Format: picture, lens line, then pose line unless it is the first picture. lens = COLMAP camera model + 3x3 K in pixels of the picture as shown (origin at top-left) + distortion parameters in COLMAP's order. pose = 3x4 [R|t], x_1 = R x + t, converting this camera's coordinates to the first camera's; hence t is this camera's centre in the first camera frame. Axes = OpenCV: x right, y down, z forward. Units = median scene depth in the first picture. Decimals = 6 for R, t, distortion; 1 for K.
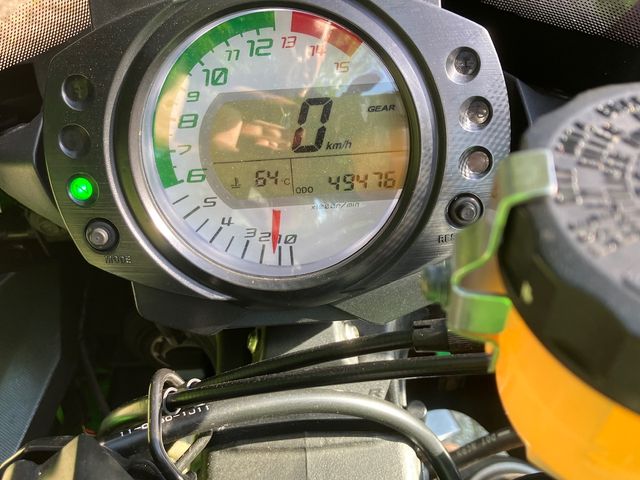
lens RADIAL K [[610.9, 0, 319.6], [0, 610.9, 239.2], [0, 0, 1]] dist [0.015977, 0.000000]
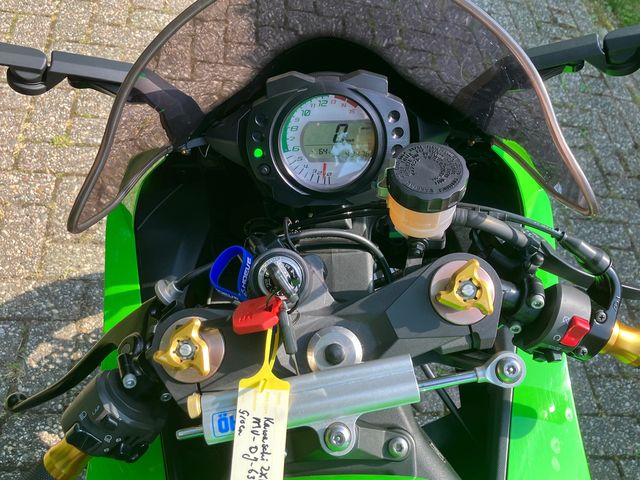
lens RADIAL K [[610.9, 0, 319.6], [0, 610.9, 241.2], [0, 0, 1]] dist [0.015977, 0.000000]
pose [[0.998859, 0.038957, 0.027615, -0.164463], [-0.041678, 0.993494, 0.105984, 0.011528], [-0.023306, -0.107014, 0.993984, -1.808106]]
